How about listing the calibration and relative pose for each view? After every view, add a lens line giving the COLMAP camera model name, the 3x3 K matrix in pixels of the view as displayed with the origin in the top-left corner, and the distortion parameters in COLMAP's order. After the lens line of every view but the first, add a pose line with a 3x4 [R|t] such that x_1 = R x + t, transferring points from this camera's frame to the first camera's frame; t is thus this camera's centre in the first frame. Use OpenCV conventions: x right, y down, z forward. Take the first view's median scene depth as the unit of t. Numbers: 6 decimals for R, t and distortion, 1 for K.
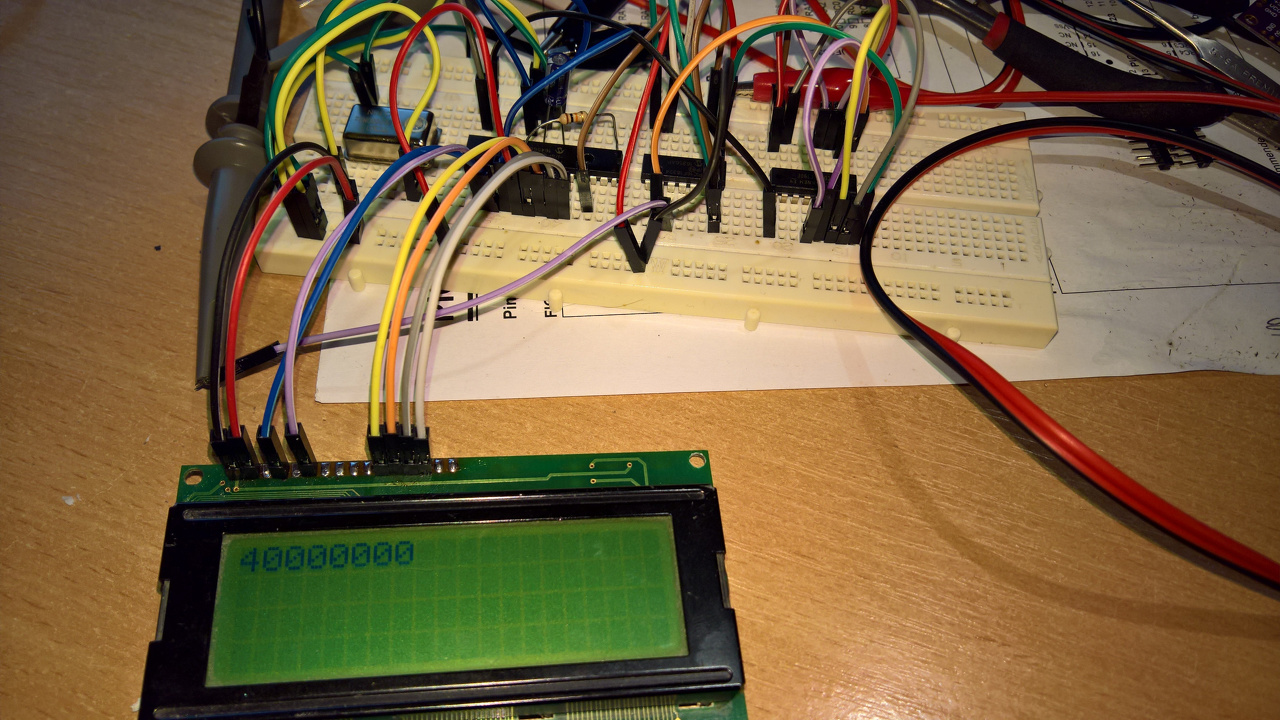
lens RADIAL K [[921.4, 0, 640.3], [0, 921.4, 360.7], [0, 0, 1]] dist [0.001628, -0.042813]
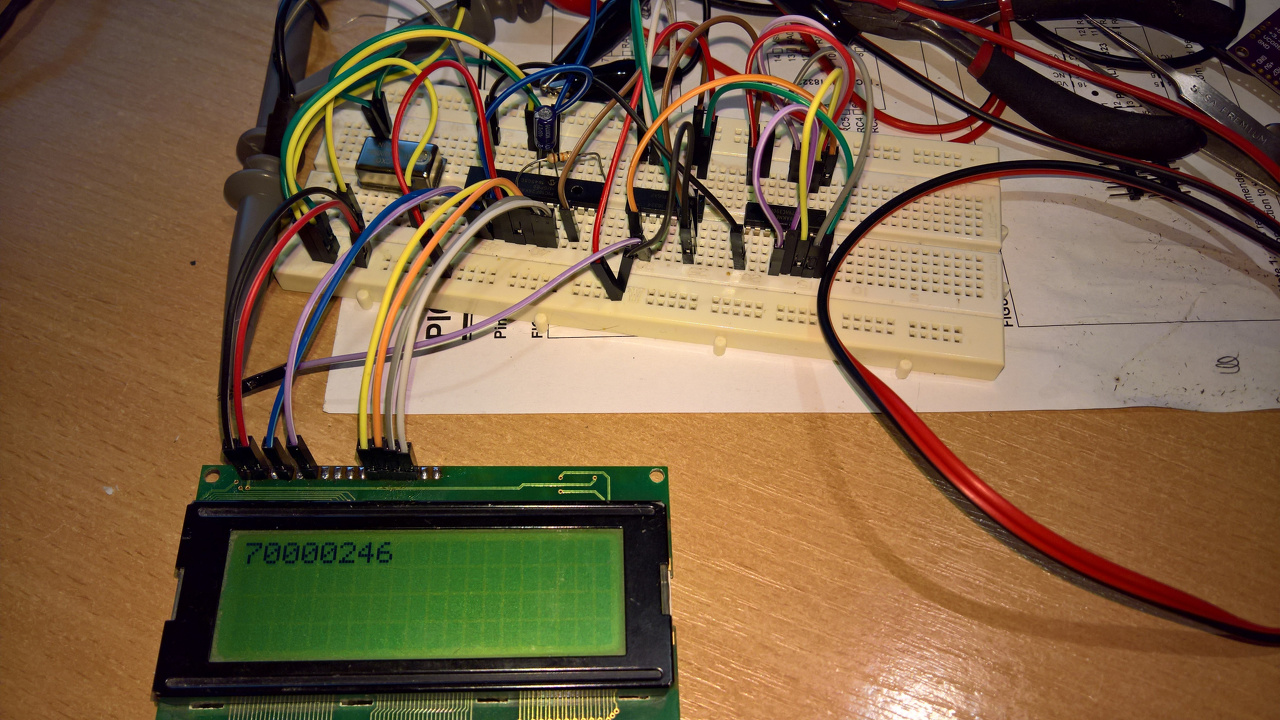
lens RADIAL K [[921.4, 0, 640.3], [0, 921.4, 360.7], [0, 0, 1]] dist [0.001628, -0.042813]
pose [[0.997389, 0.030165, -0.065616, 0.106954], [-0.027894, 0.998989, 0.035261, -0.065484], [0.066613, -0.033339, 0.997222, -0.095254]]
